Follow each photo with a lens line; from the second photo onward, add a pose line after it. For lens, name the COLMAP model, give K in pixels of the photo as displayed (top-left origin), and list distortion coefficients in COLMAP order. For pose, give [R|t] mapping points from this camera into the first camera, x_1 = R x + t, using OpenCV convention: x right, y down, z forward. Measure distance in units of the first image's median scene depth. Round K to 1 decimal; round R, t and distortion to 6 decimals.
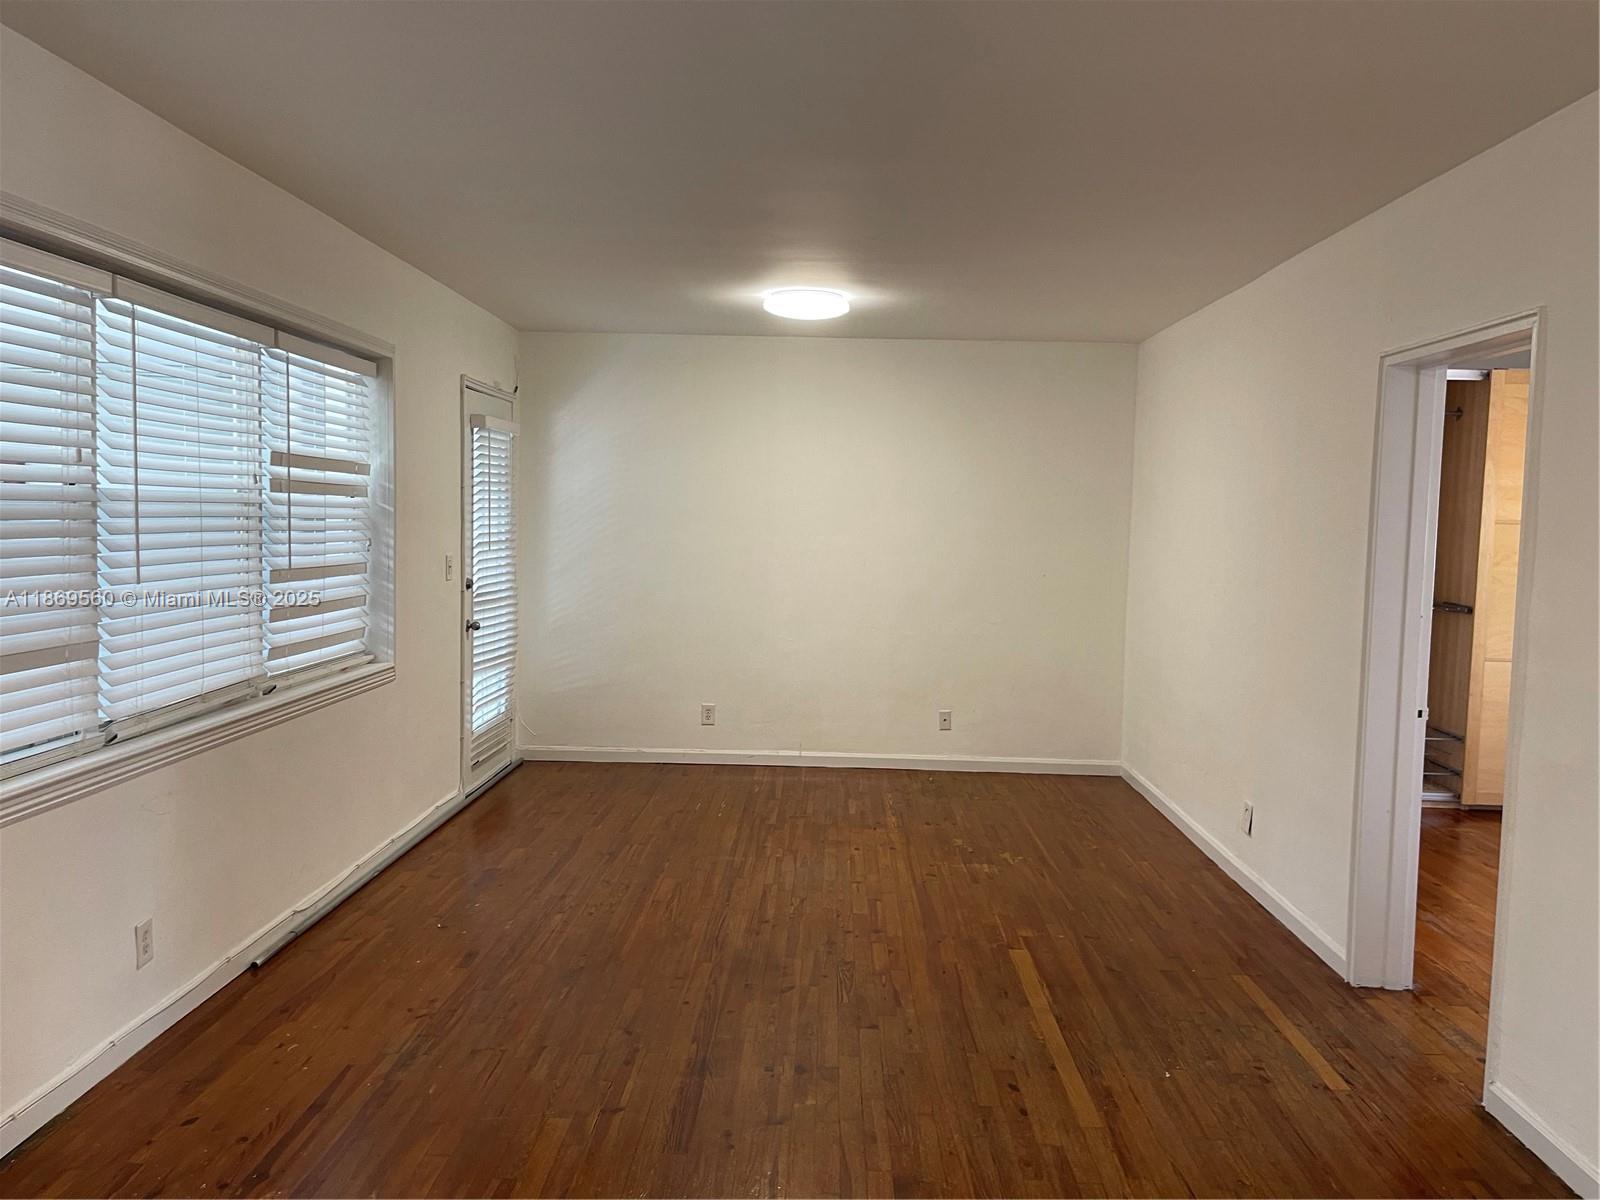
lens RADIAL K [[1209.0, 0, 797.7], [0, 1209.0, 604.0], [0, 0, 1]] dist [0.012222, -0.000321]
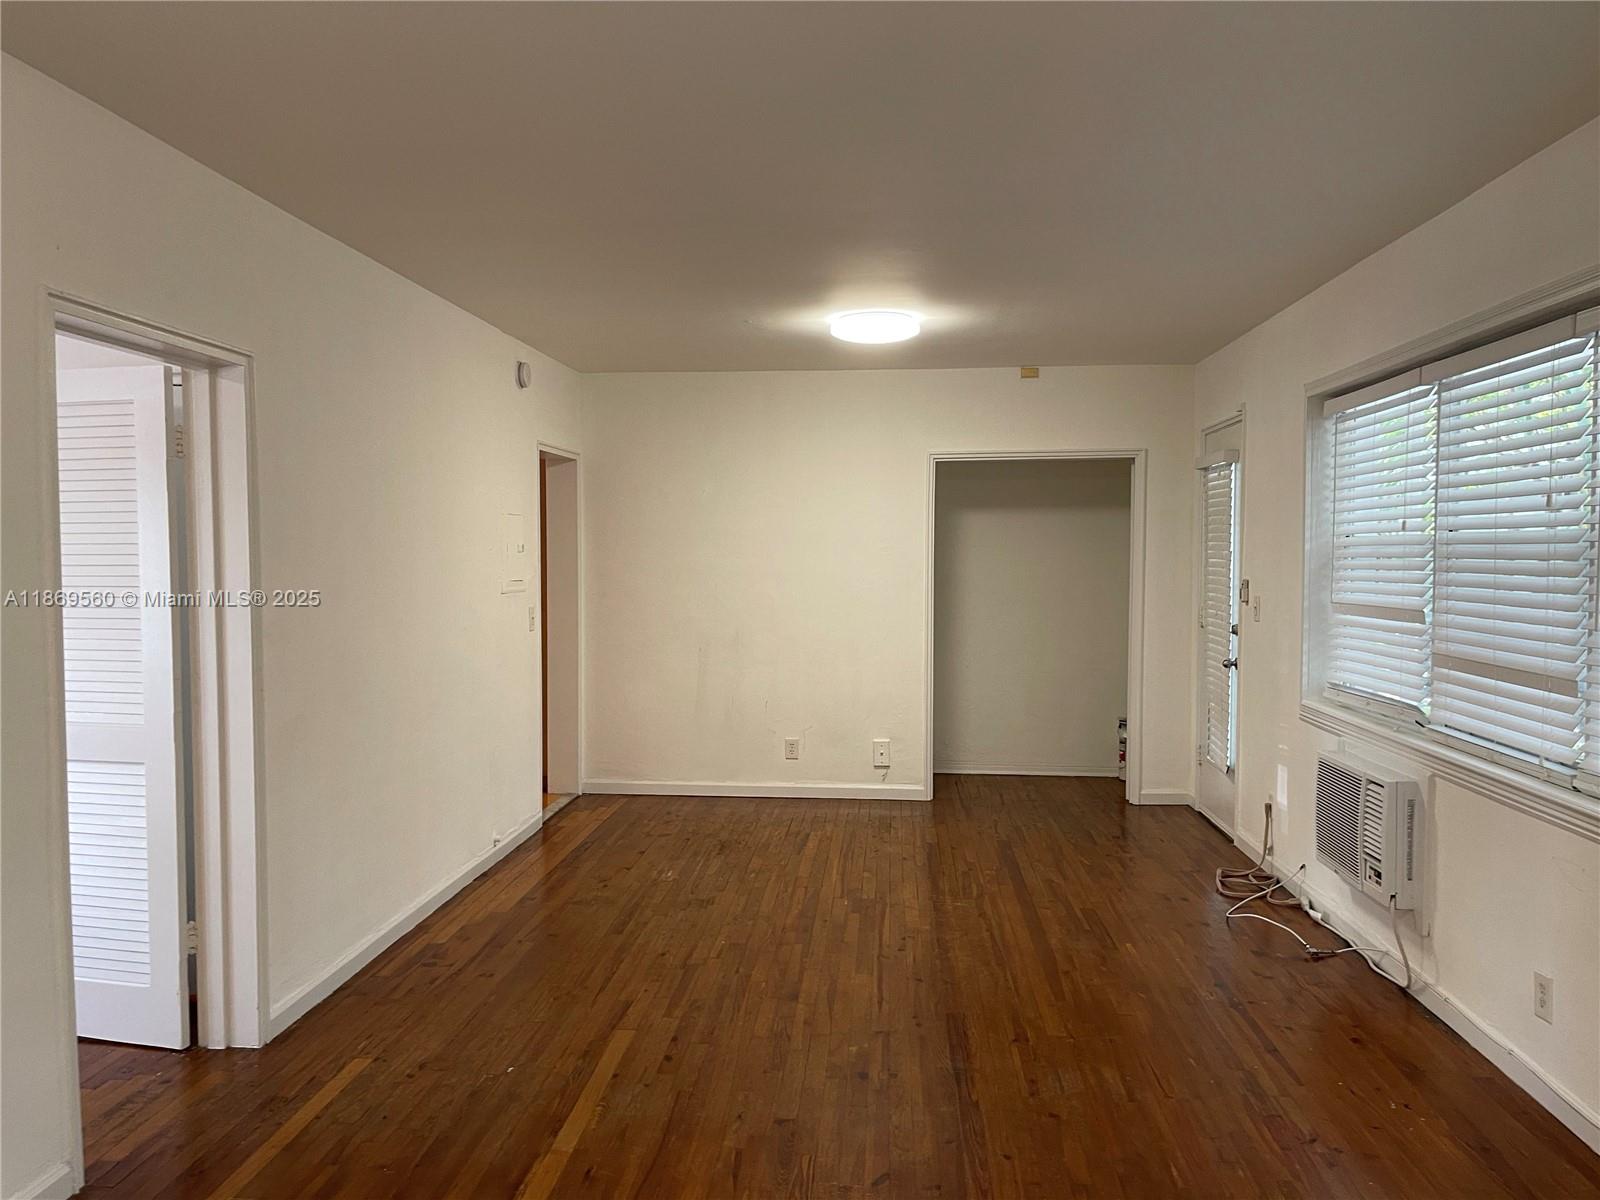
lens RADIAL K [[1209.0, 0, 795.1], [0, 1209.0, 599.6], [0, 0, 1]] dist [0.012222, -0.000321]
pose [[-0.998443, -0.024571, 0.050076, 0.018455], [-0.018486, 0.992778, 0.118531, -0.144915], [-0.052627, 0.117420, -0.991687, 2.027738]]
